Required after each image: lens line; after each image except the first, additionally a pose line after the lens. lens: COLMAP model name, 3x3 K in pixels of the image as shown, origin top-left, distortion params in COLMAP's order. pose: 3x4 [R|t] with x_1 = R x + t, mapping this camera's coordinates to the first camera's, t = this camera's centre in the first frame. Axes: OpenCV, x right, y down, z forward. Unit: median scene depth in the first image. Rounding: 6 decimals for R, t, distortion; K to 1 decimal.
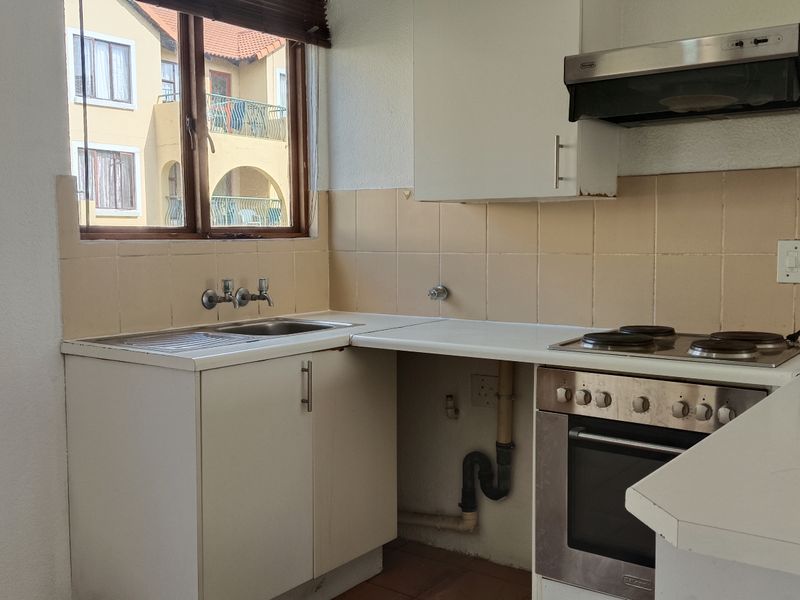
lens RADIAL K [[824.8, 0, 399.2], [0, 824.8, 300.6], [0, 0, 1]] dist [0.041429, 0.000000]
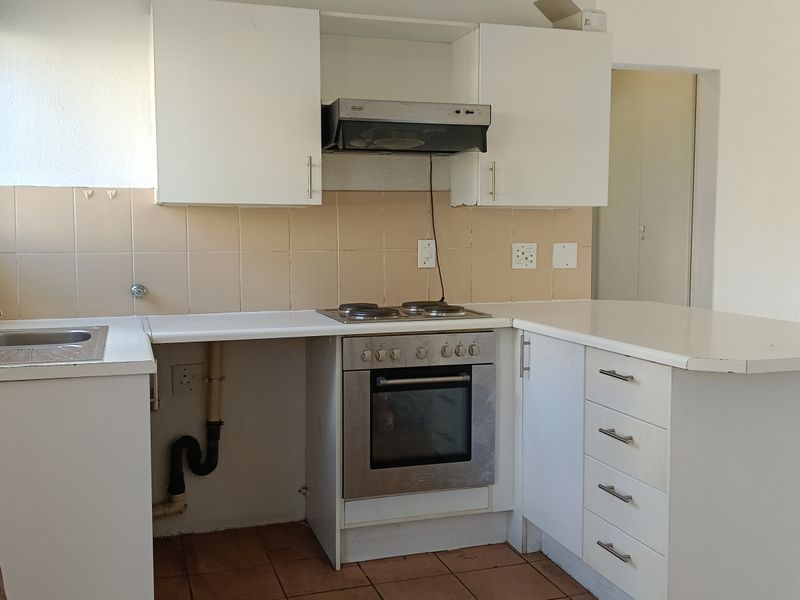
lens RADIAL K [[824.8, 0, 400.0], [0, 824.8, 299.1], [0, 0, 1]] dist [0.041429, 0.000000]
pose [[0.558694, -0.058942, 0.827276, -0.702810], [0.068272, 0.997355, 0.024953, -0.004016], [-0.826559, 0.042539, 0.561241, 0.166813]]
